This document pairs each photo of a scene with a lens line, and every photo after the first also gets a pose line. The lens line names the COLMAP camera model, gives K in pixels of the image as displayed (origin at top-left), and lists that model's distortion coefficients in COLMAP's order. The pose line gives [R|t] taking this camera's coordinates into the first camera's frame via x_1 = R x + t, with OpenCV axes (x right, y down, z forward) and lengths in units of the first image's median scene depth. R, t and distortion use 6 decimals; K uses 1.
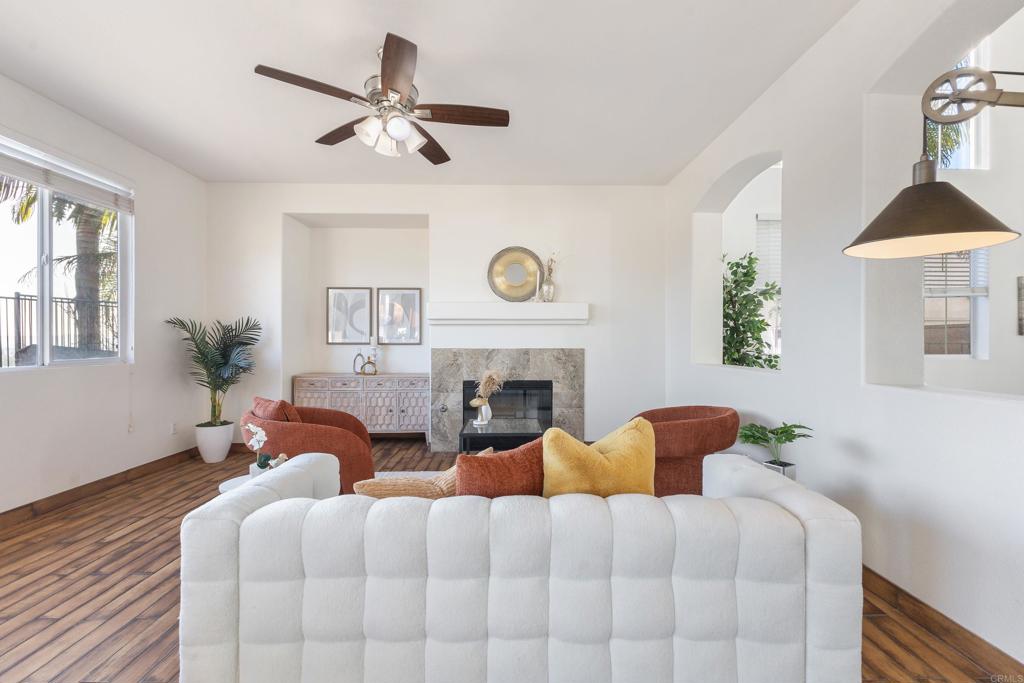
lens RADIAL K [[444.1, 0, 516.8], [0, 444.1, 344.5], [0, 0, 1]] dist [0.017302, 0.000545]
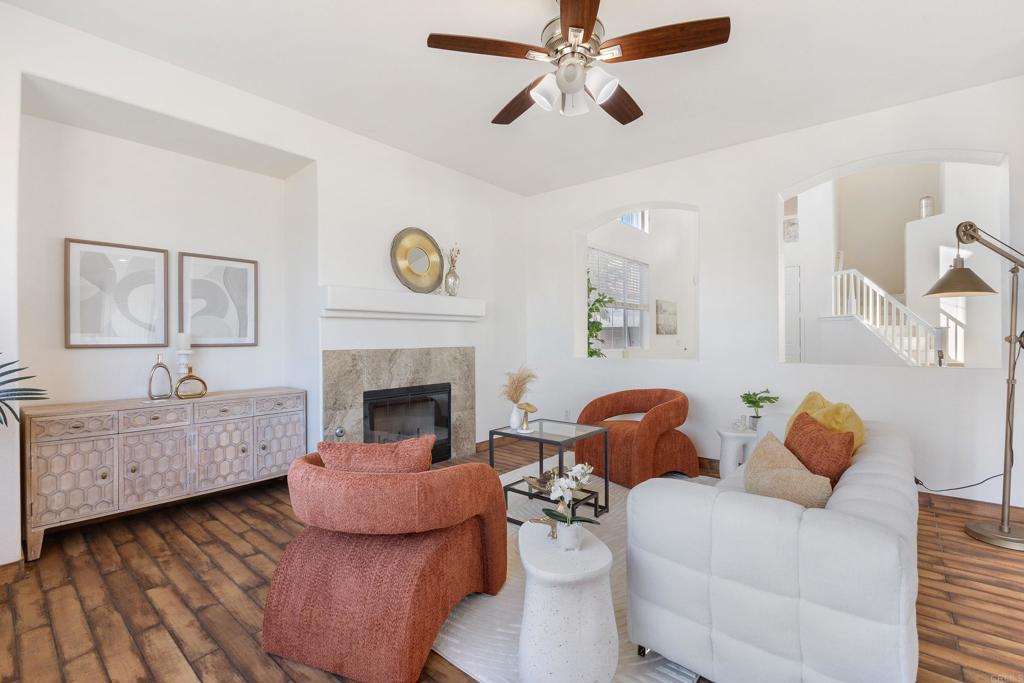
lens RADIAL K [[463.0, 0, 510.9], [0, 463.0, 334.8], [0, 0, 1]] dist [0.000168, -0.001507]
pose [[0.649461, 0.001468, 0.760393, -0.559490], [0.012038, 0.999853, -0.012213, -0.003465], [-0.760299, 0.017085, 0.649348, 0.288635]]
